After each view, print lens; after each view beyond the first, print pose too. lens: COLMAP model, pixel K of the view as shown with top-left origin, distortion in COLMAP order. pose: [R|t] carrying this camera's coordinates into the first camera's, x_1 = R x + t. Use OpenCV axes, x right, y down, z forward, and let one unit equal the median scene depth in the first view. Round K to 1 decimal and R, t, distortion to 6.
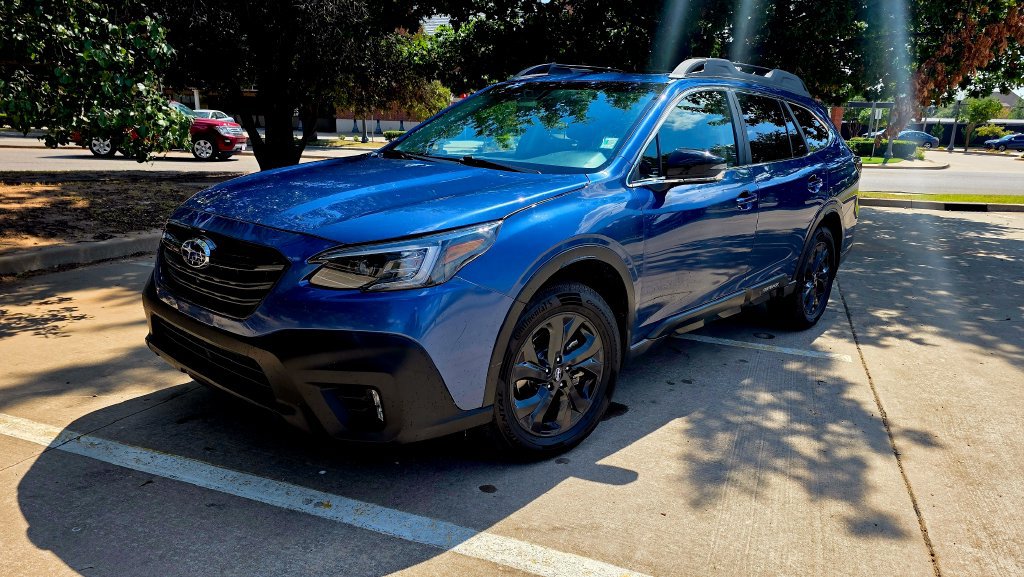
lens RADIAL K [[699.9, 0, 523.7], [0, 699.9, 282.4], [0, 0, 1]] dist [0.054908, -0.051239]
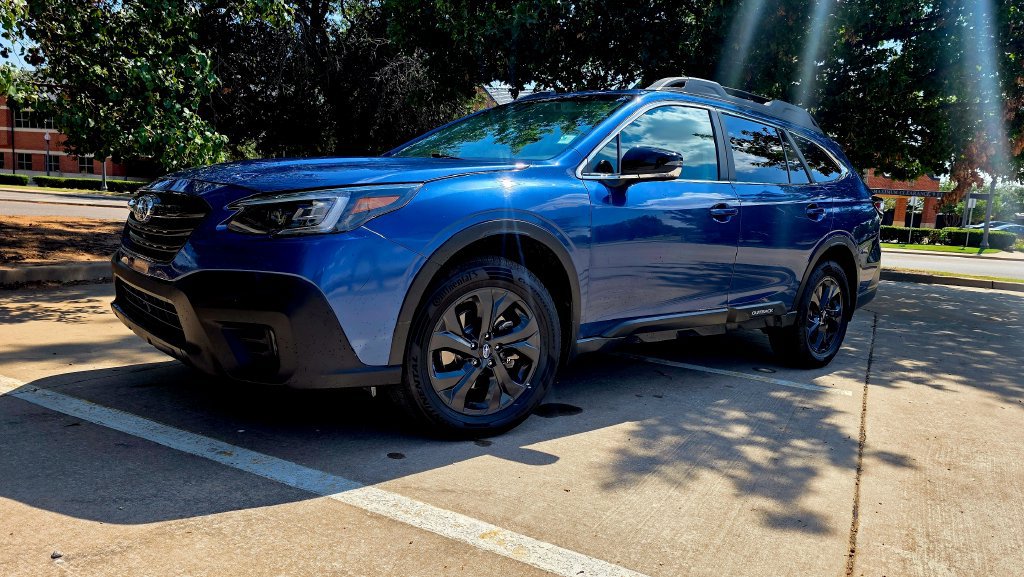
lens RADIAL K [[699.9, 0, 523.7], [0, 699.9, 282.4], [0, 0, 1]] dist [0.054908, -0.051239]
pose [[0.991767, 0.041382, -0.121188, 0.213508], [-0.055939, 0.991281, -0.119300, 0.146595], [0.115194, 0.125097, 0.985434, 0.024211]]
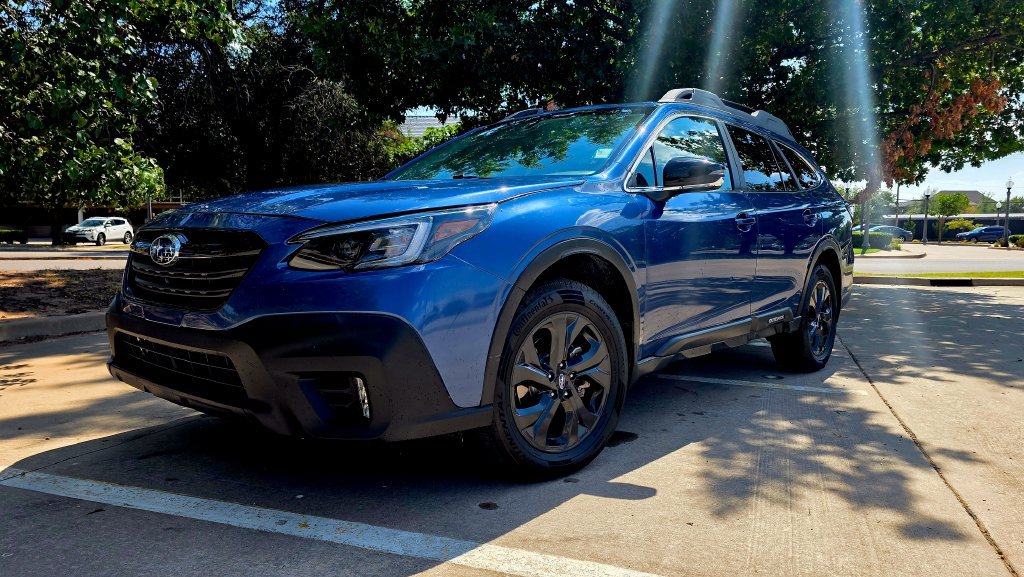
lens RADIAL K [[699.9, 0, 523.7], [0, 699.9, 282.4], [0, 0, 1]] dist [0.054908, -0.051239]
pose [[0.999359, -0.028770, 0.021288, -0.016004], [0.031743, 0.987254, -0.155952, 0.141852], [-0.016530, 0.156528, 0.987535, 0.078037]]
